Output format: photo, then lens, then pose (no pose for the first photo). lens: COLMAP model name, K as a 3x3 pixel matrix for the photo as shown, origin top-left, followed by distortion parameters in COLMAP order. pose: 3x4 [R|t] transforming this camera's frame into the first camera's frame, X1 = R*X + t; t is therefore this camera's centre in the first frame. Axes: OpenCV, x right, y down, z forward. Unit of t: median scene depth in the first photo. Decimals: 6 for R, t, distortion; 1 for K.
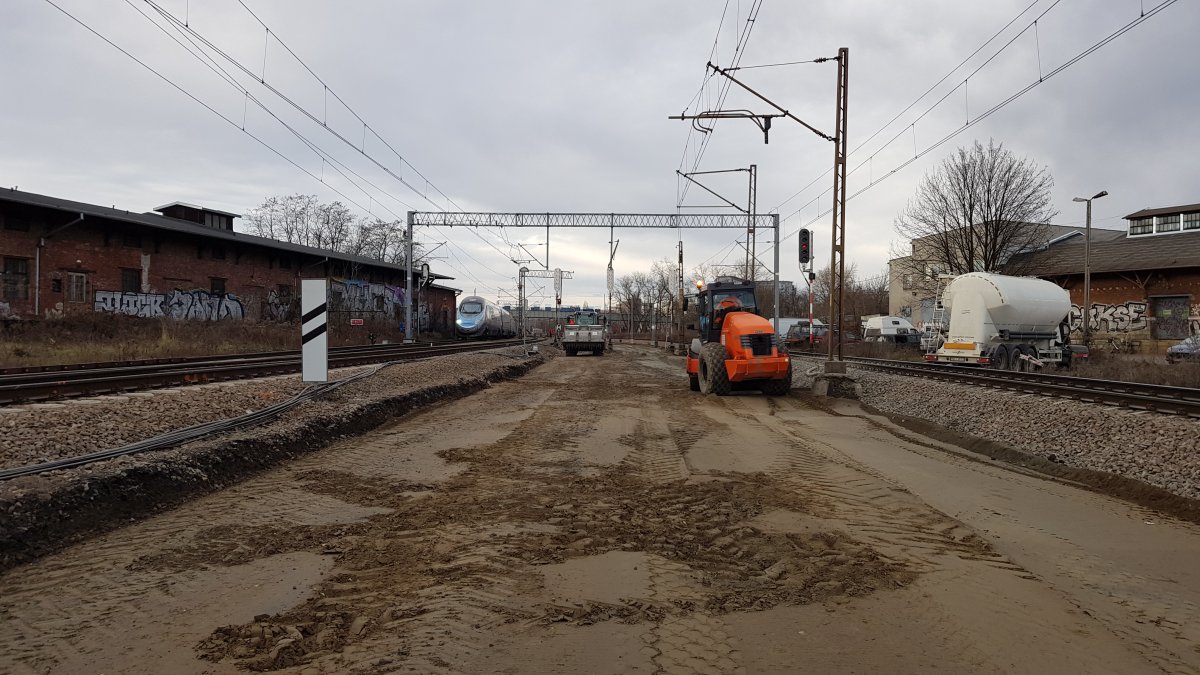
lens RADIAL K [[906.3, 0, 597.1], [0, 906.3, 319.5], [0, 0, 1]] dist [0.179397, -0.386391]
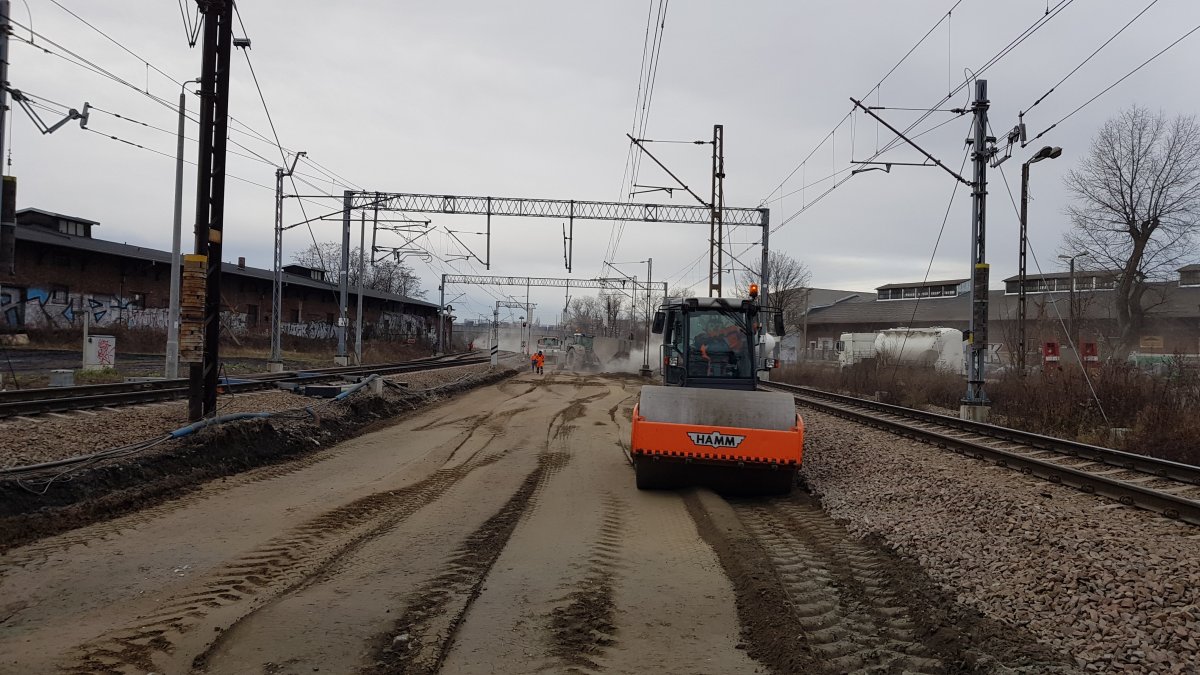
lens RADIAL K [[911.4, 0, 600.0], [0, 911.4, 337.5], [0, 0, 1]] dist [0.089425, -0.115962]
pose [[0.998056, 0.023059, 0.057894, -0.022769], [-0.023315, 0.999721, 0.003752, -0.022568], [-0.057791, -0.005094, 0.998316, -0.822155]]
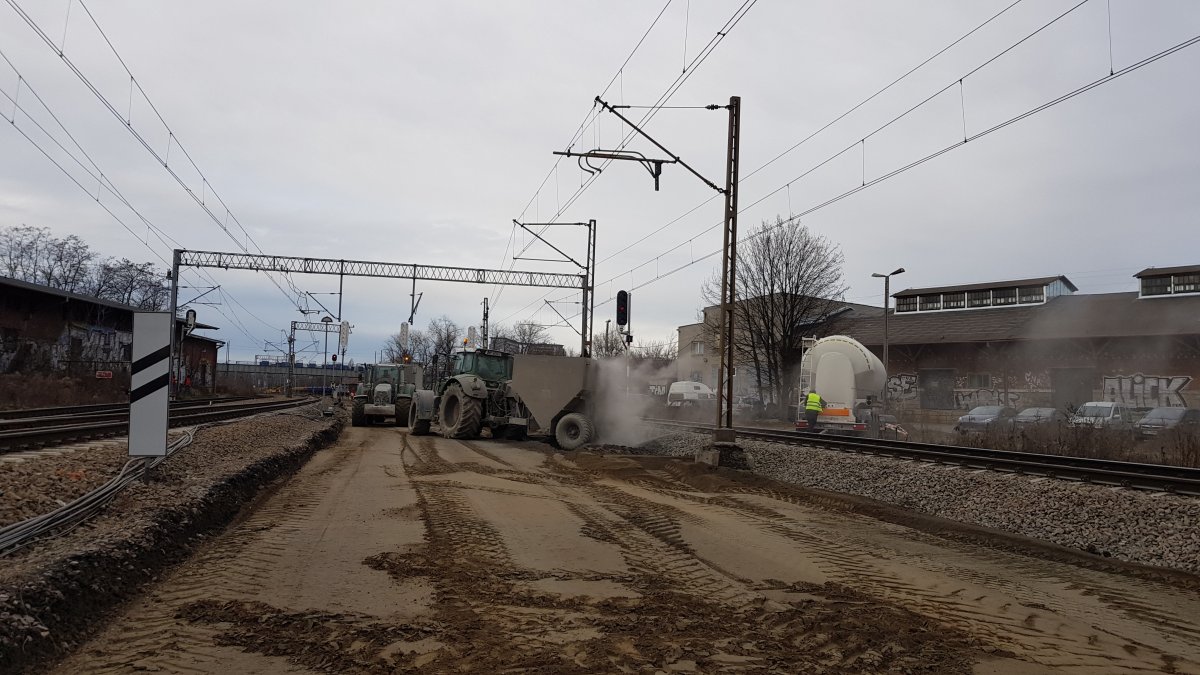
lens RADIAL K [[911.4, 0, 600.0], [0, 911.4, 337.5], [0, 0, 1]] dist [0.089425, -0.115962]
pose [[0.967041, 0.034849, 0.252226, -0.042582], [-0.022886, 0.998476, -0.050209, 0.001162], [-0.253591, 0.042782, 0.966365, 0.060134]]
